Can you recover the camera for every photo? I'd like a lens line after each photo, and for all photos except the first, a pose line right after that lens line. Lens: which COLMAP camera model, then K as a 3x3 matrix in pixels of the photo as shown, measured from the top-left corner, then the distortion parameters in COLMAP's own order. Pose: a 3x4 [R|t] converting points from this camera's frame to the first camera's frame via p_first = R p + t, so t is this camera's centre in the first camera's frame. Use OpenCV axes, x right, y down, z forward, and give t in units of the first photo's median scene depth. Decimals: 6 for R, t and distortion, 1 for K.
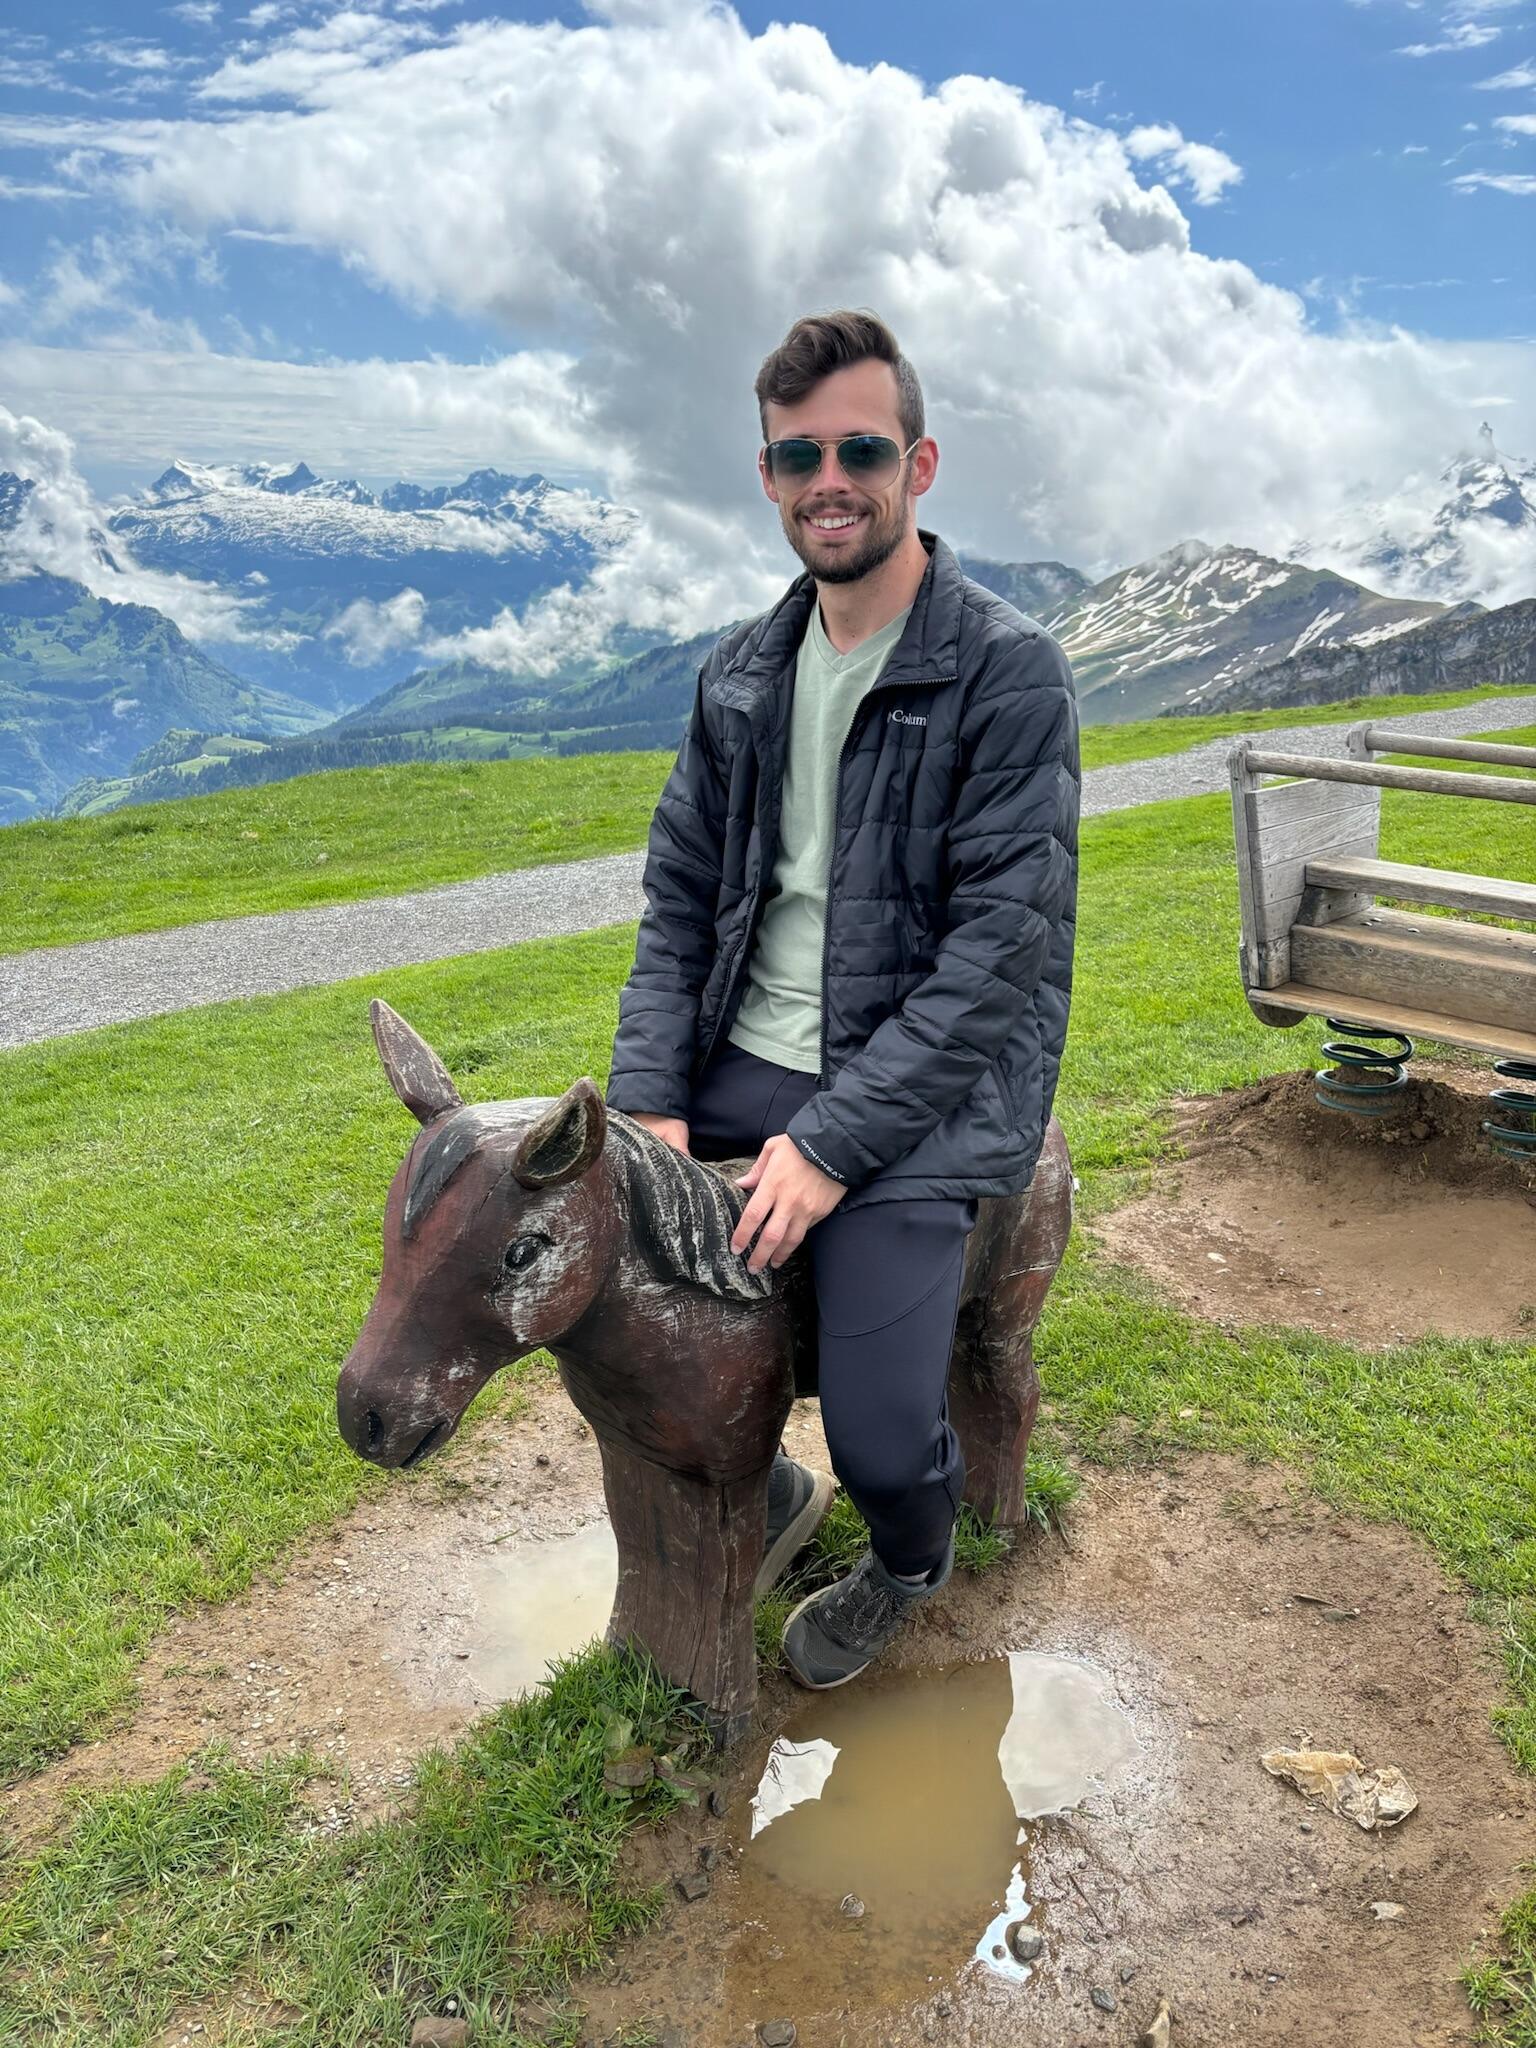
lens RADIAL K [[1538.5, 0, 768.0], [0, 1538.5, 1024.0], [0, 0, 1]] dist [-0.004408, 0.007611]
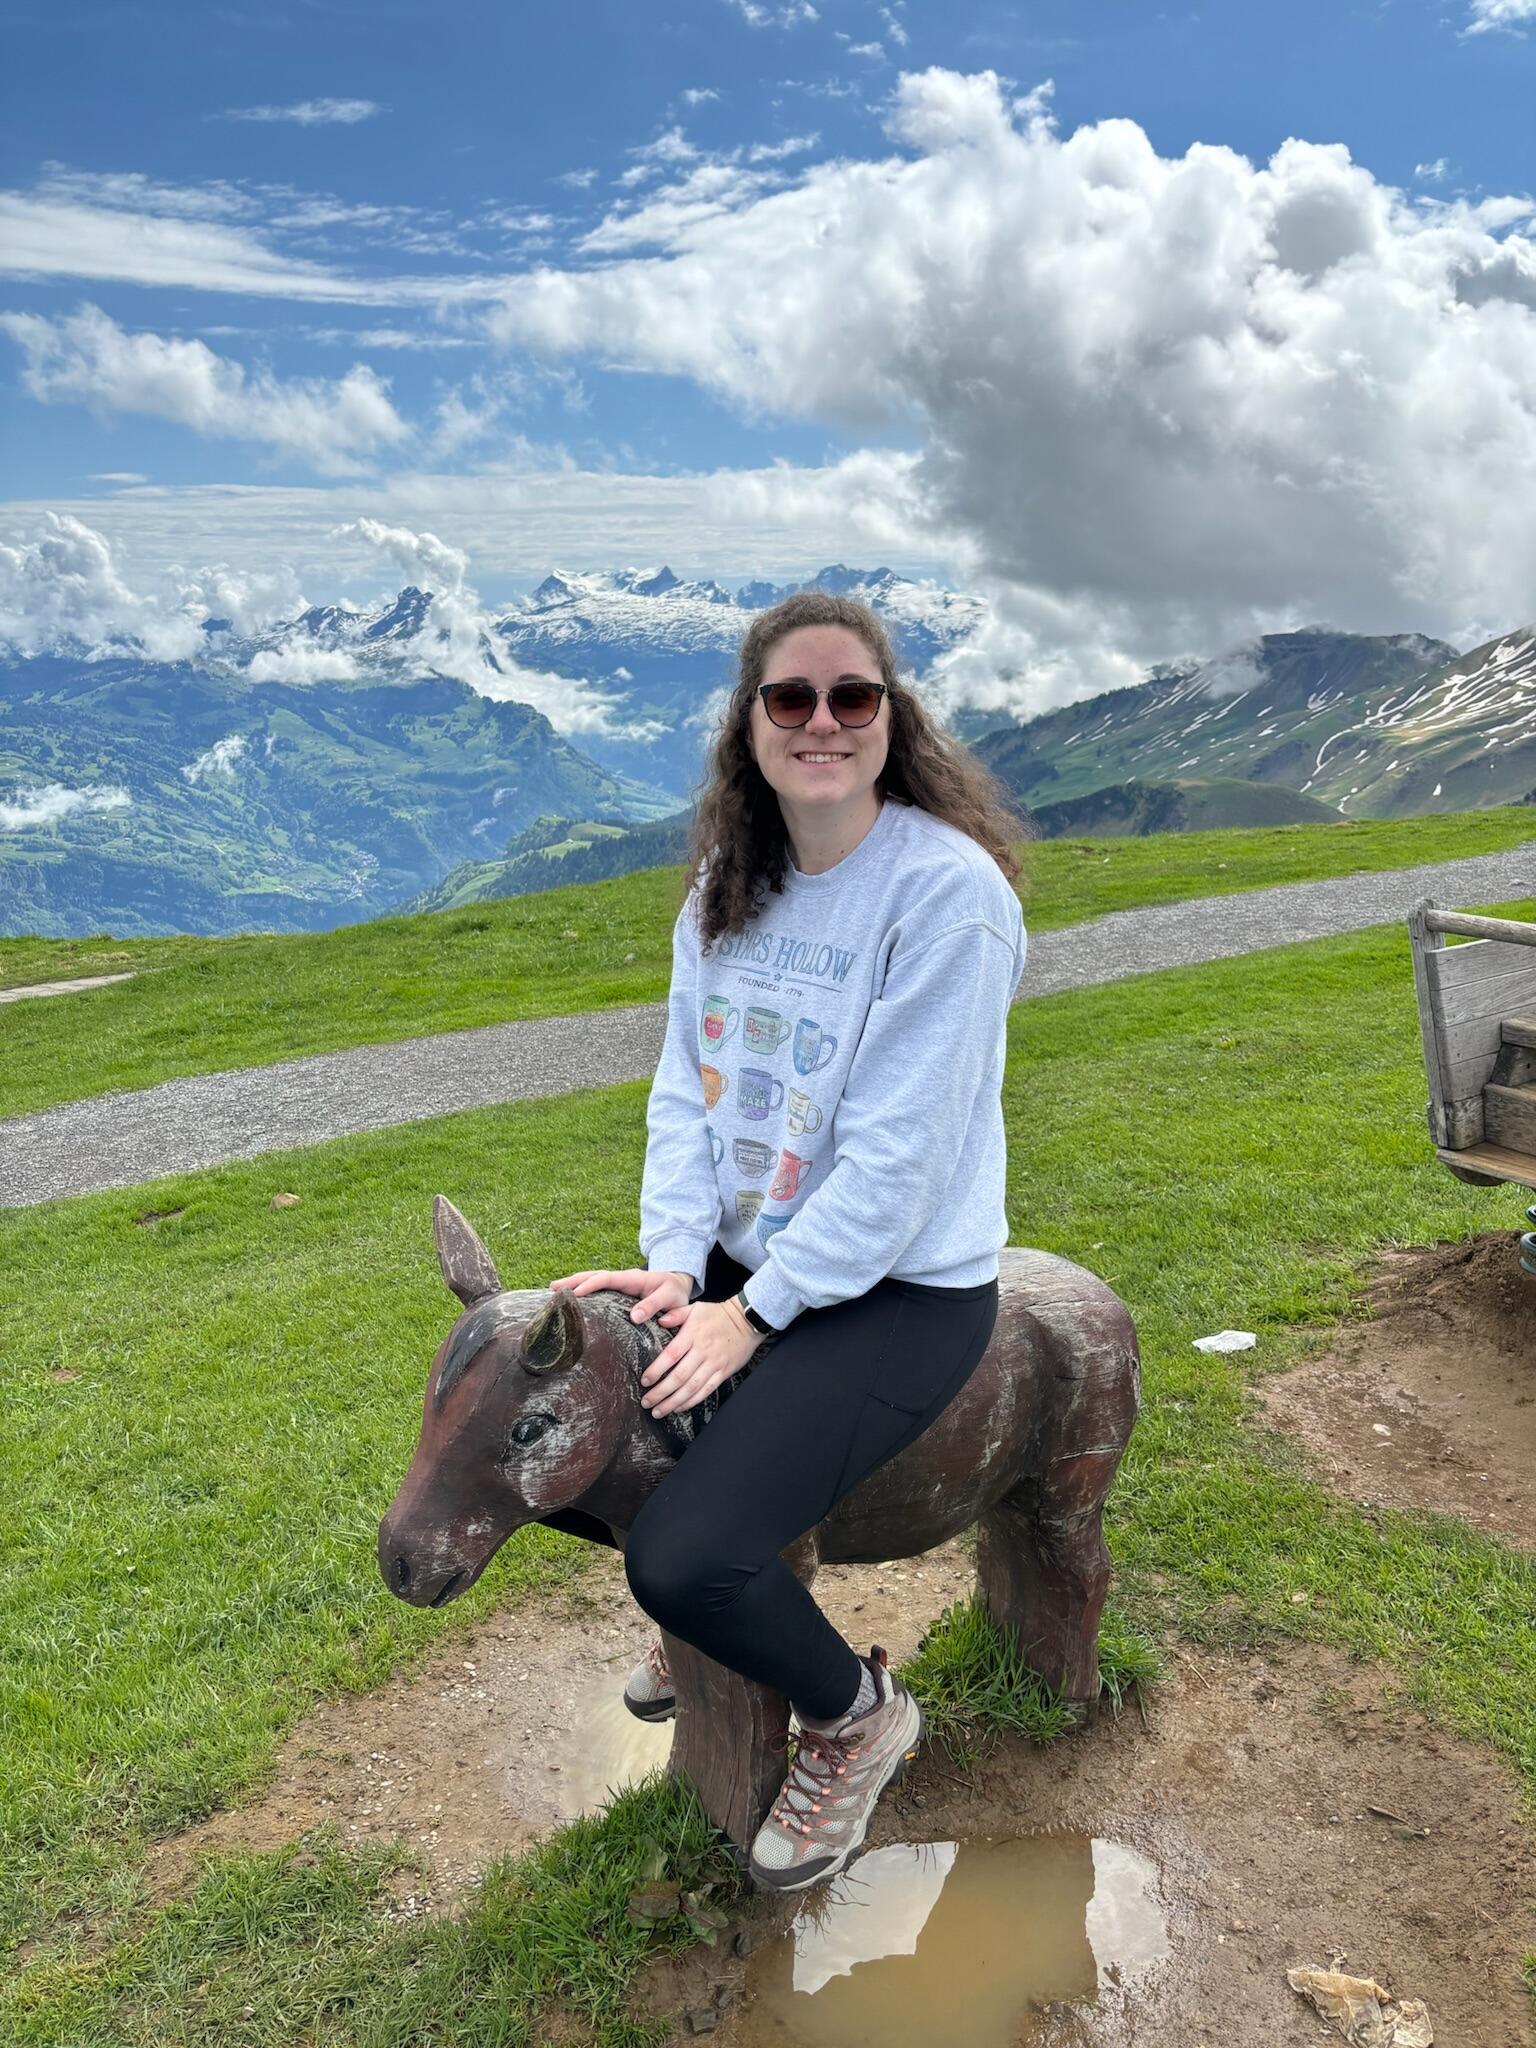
lens RADIAL K [[1525.3, 0, 772.2], [0, 1525.3, 1009.1], [0, 0, 1]] dist [0.006086, -0.007832]
pose [[0.977226, 0.016301, -0.211575, 0.156556], [-0.029217, 0.997885, -0.058062, -0.064118], [0.210181, 0.062922, 0.975636, -0.058828]]
